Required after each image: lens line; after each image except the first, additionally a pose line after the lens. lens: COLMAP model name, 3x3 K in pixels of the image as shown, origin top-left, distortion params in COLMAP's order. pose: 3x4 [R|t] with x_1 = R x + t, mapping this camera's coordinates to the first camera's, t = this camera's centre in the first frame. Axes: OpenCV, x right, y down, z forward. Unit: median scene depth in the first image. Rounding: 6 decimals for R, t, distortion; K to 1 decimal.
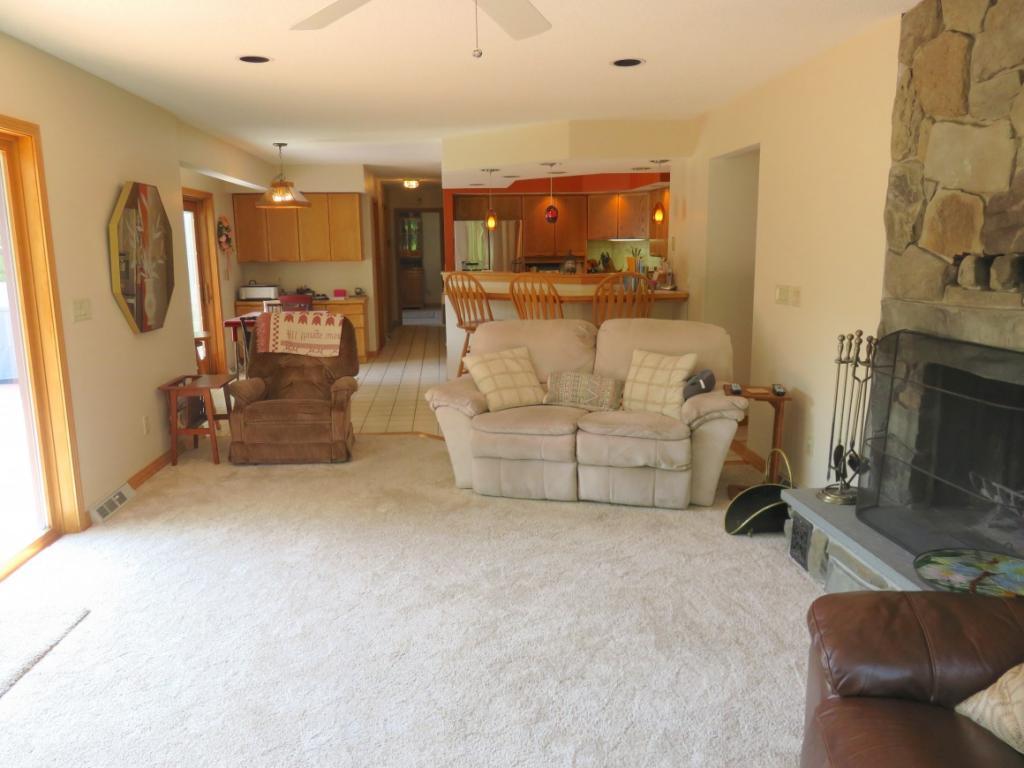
lens RADIAL K [[765.6, 0, 510.3], [0, 765.6, 378.1], [0, 0, 1]] dist [-0.010876, 0.007918]
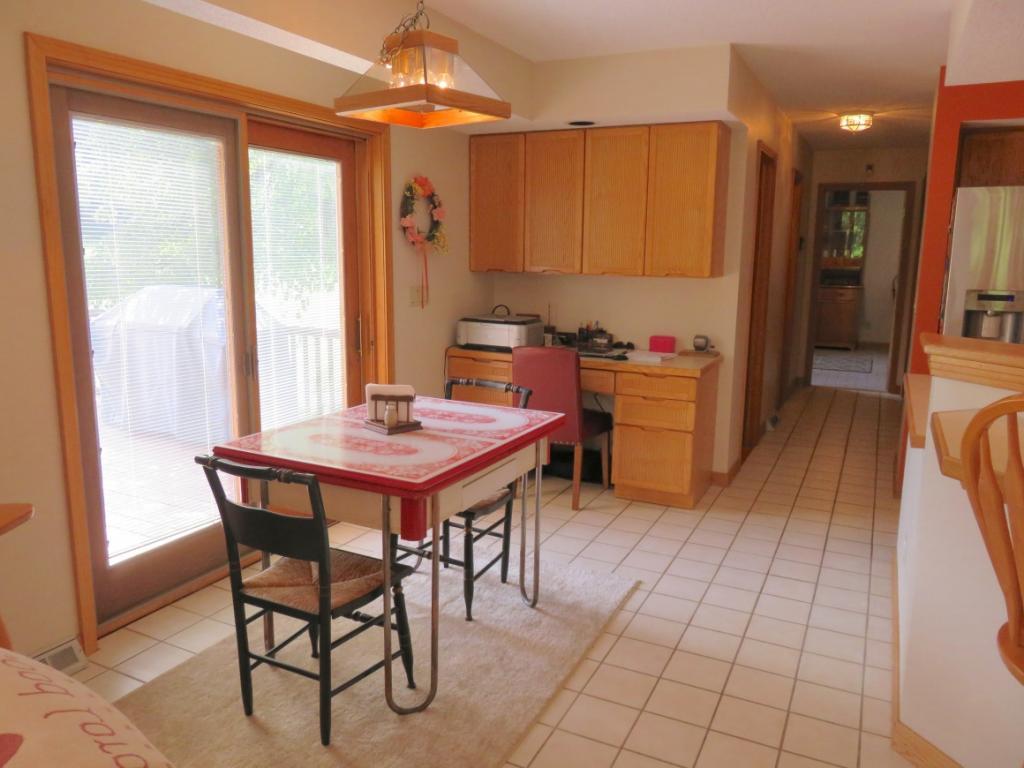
lens RADIAL K [[765.6, 0, 510.3], [0, 765.6, 378.1], [0, 0, 1]] dist [-0.010876, 0.007918]
pose [[0.854861, 0.114177, -0.506139, -0.057011], [-0.115208, 0.992906, 0.029400, -0.086915], [0.505905, 0.033179, 0.861951, 0.509718]]
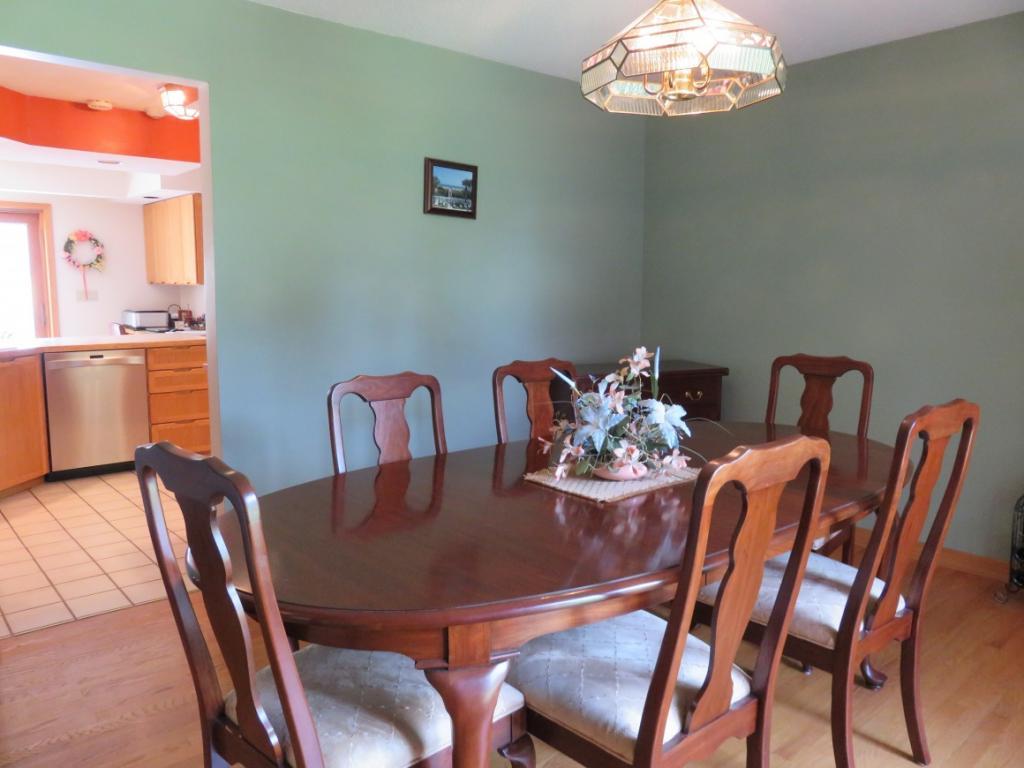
lens RADIAL K [[765.6, 0, 510.3], [0, 765.6, 378.1], [0, 0, 1]] dist [-0.010876, 0.007918]
pose [[0.593598, 0.117591, -0.796125, 0.553839], [-0.154618, 0.987501, 0.030574, -0.119784], [0.789769, 0.104946, 0.604360, 0.722225]]
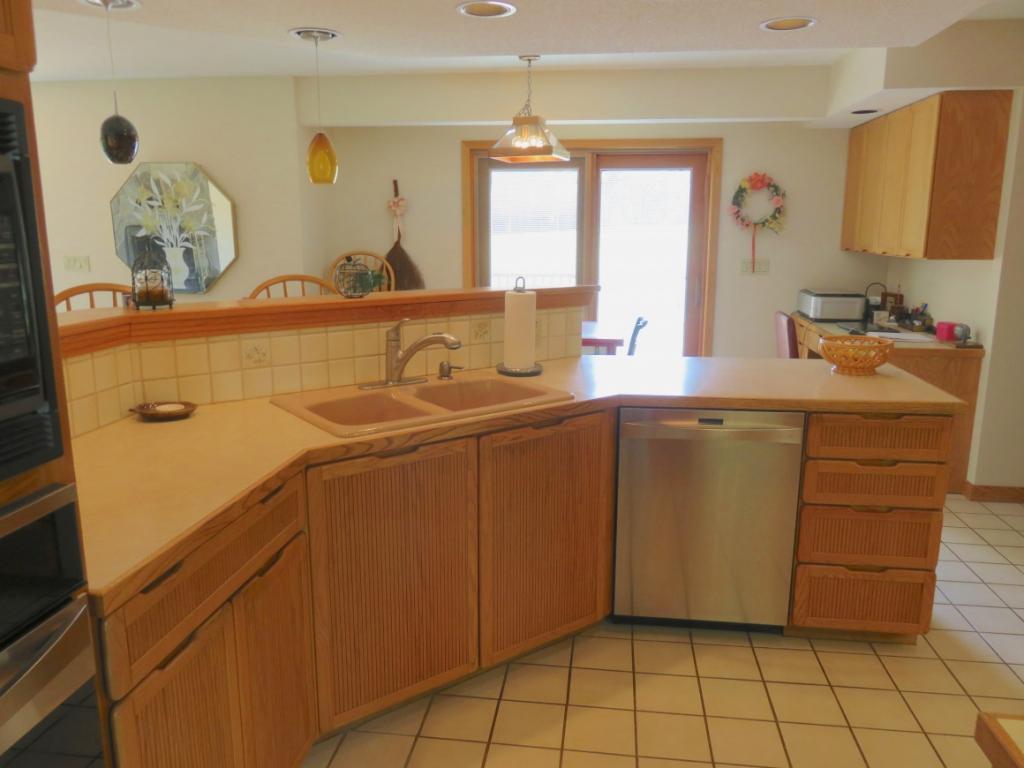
lens RADIAL K [[765.6, 0, 510.3], [0, 765.6, 378.1], [0, 0, 1]] dist [-0.010876, 0.007918]
pose [[-0.214832, 0.206867, -0.954491, 0.257152], [-0.170633, 0.954329, 0.245237, -0.140491], [0.961630, 0.215553, -0.169722, 0.783051]]
